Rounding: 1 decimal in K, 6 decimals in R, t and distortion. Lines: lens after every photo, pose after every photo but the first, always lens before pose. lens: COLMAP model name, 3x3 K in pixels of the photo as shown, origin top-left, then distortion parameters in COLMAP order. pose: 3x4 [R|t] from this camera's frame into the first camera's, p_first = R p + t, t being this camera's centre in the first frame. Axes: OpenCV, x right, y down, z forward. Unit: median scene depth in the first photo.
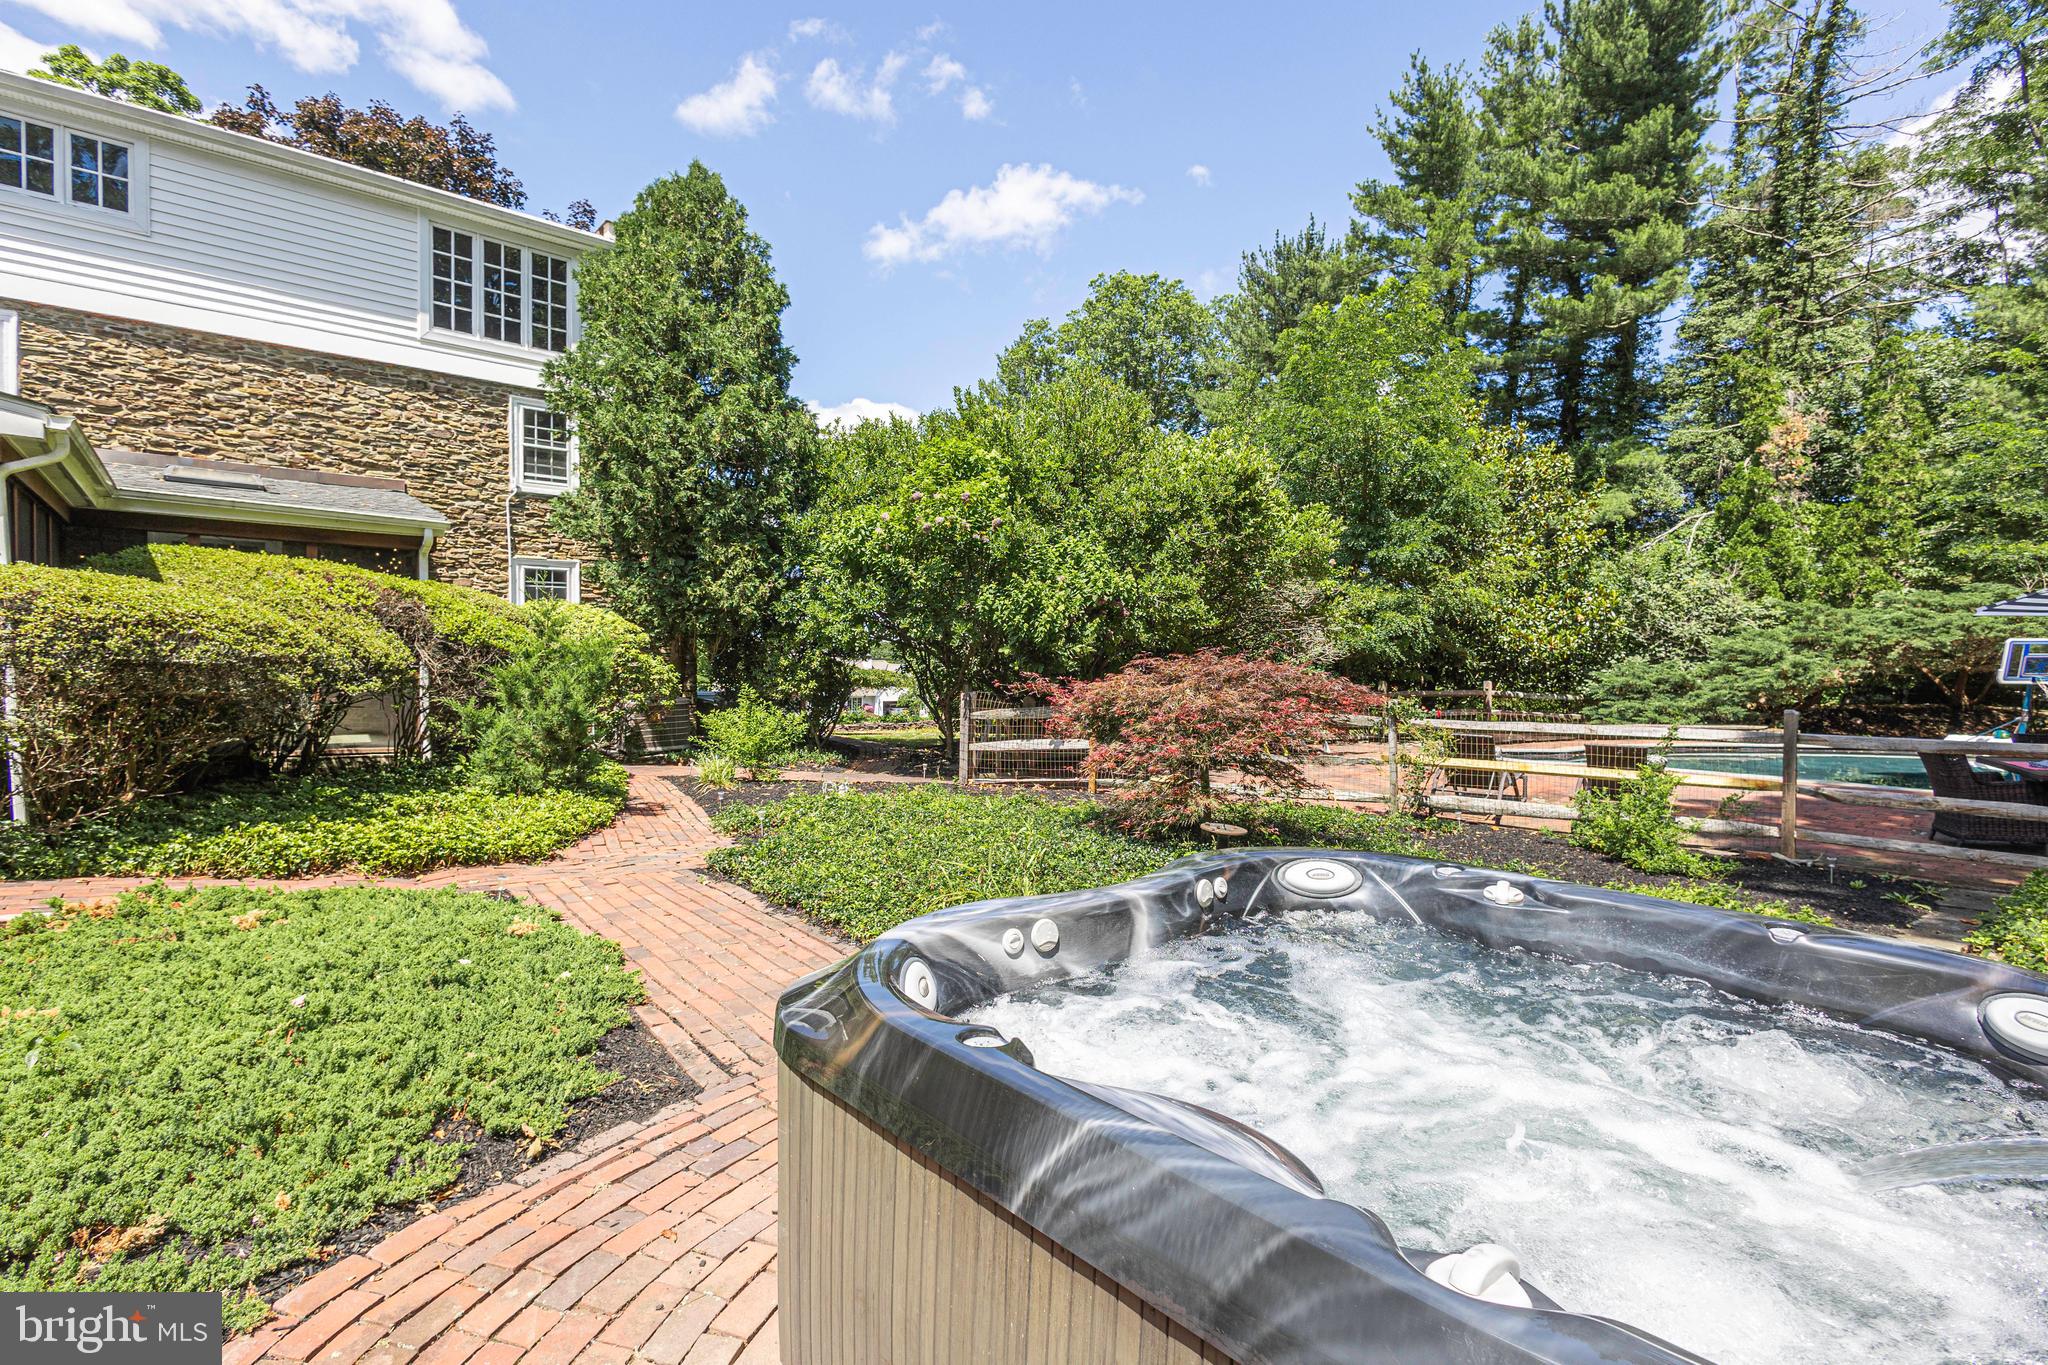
lens RADIAL K [[946.6, 0, 1015.6], [0, 946.6, 680.8], [0, 0, 1]] dist [0.021562, -0.007965]
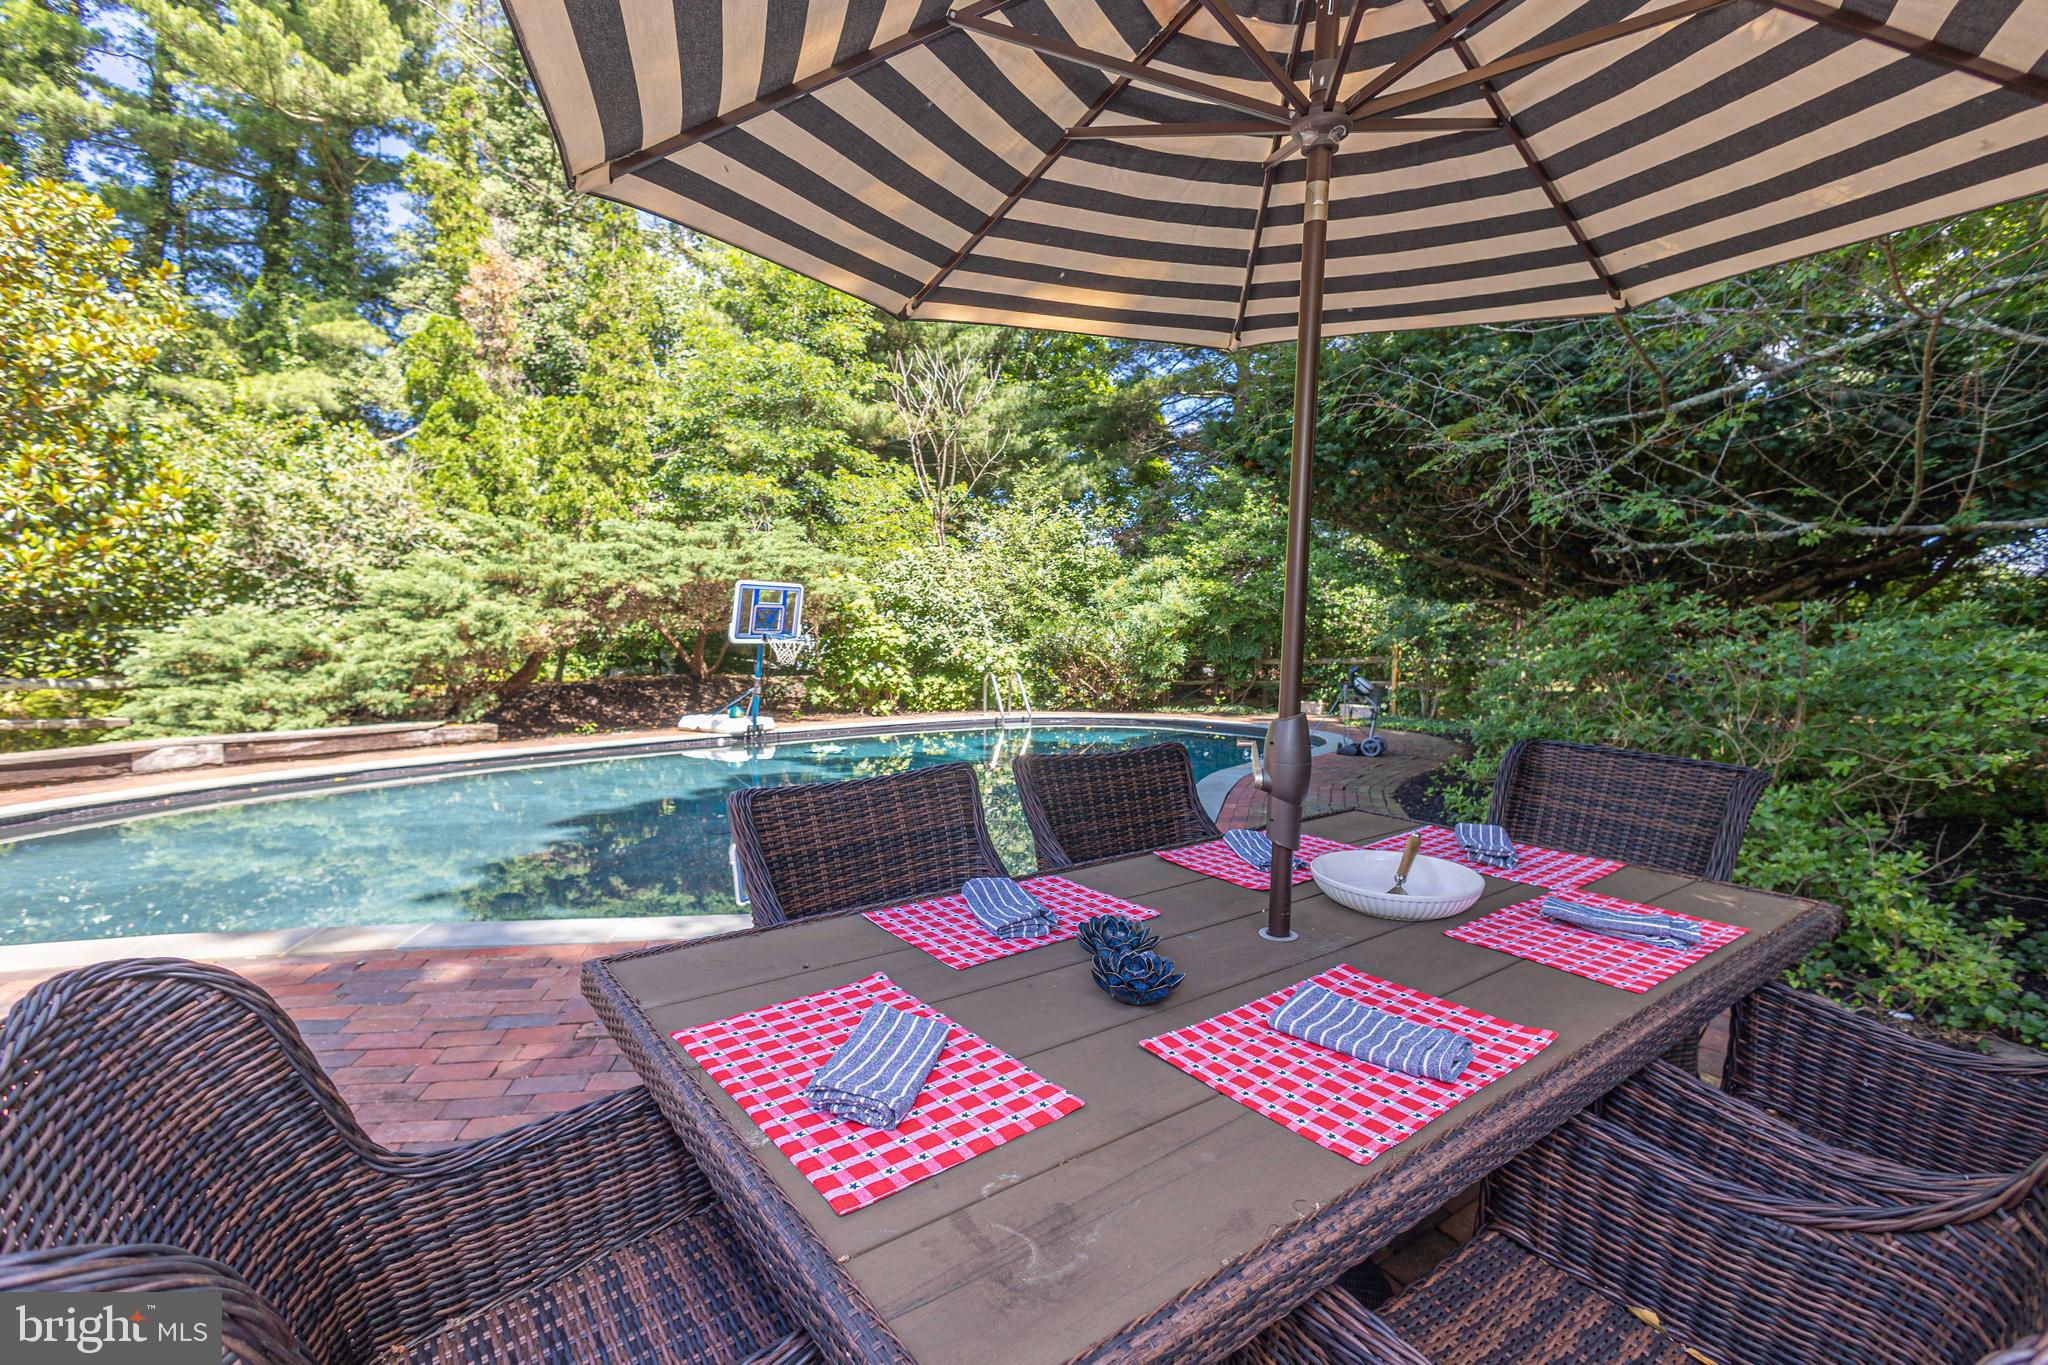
lens RADIAL K [[946.6, 0, 1015.6], [0, 946.6, 680.8], [0, 0, 1]] dist [0.021562, -0.007965]
pose [[0.472482, -0.036892, 0.880568, 0.405170], [0.020684, 0.999312, 0.030769, 0.011151], [-0.881097, 0.003676, 0.472921, 0.386545]]
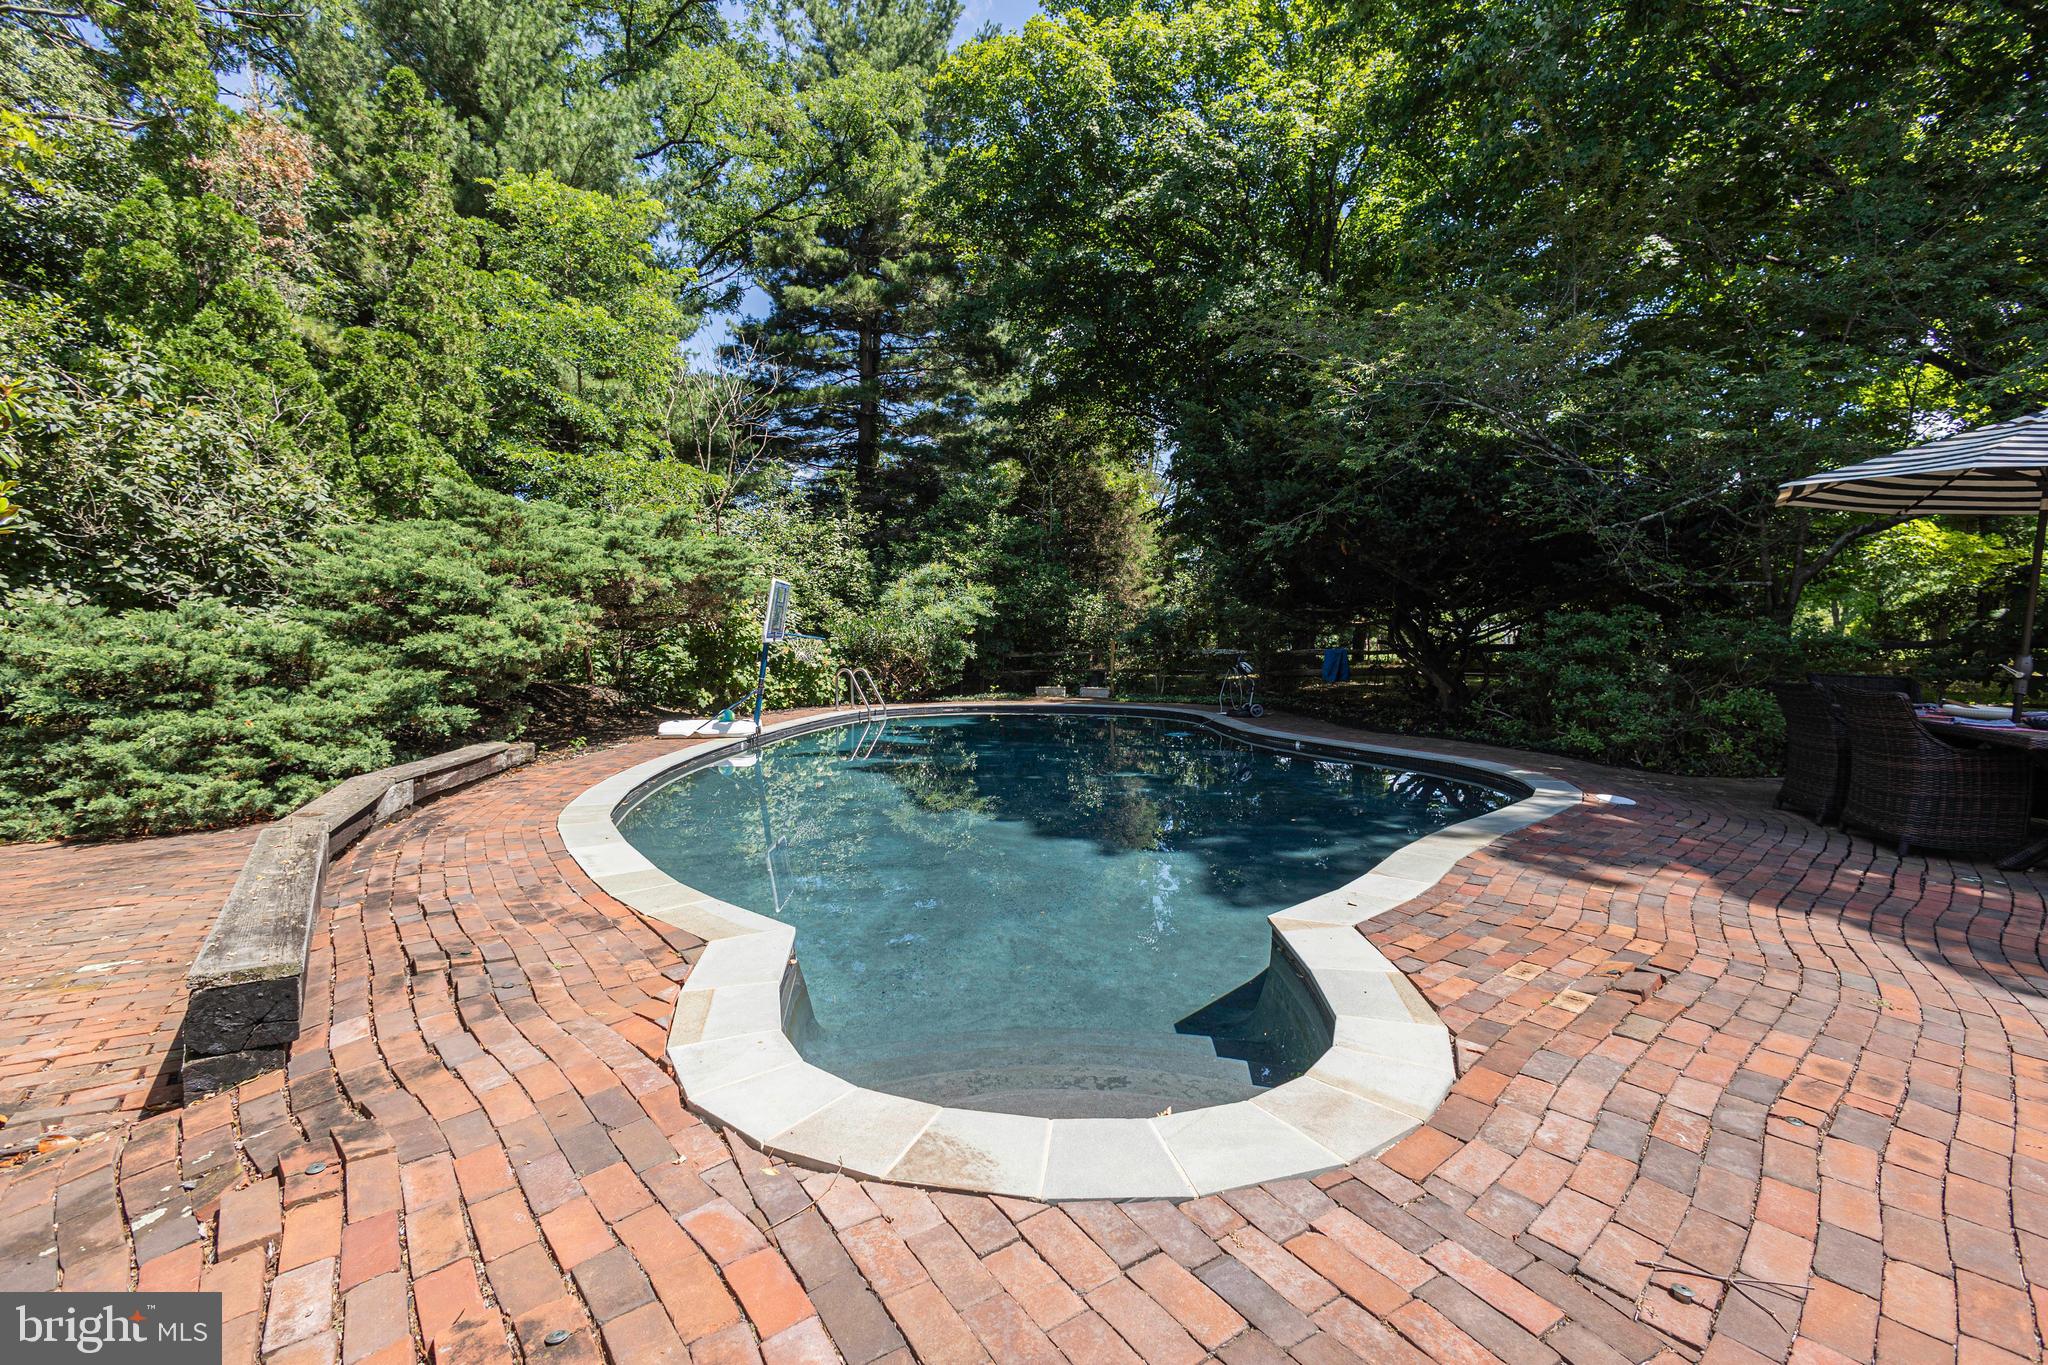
lens RADIAL K [[940.6, 0, 1018.7], [0, 940.6, 684.1], [0, 0, 1]] dist [0.015120, -0.007257]
pose [[-0.162447, -0.048254, 0.985537, 0.262236], [0.030843, 0.998067, 0.053951, 0.001823], [-0.986235, 0.039161, -0.160645, 0.753778]]
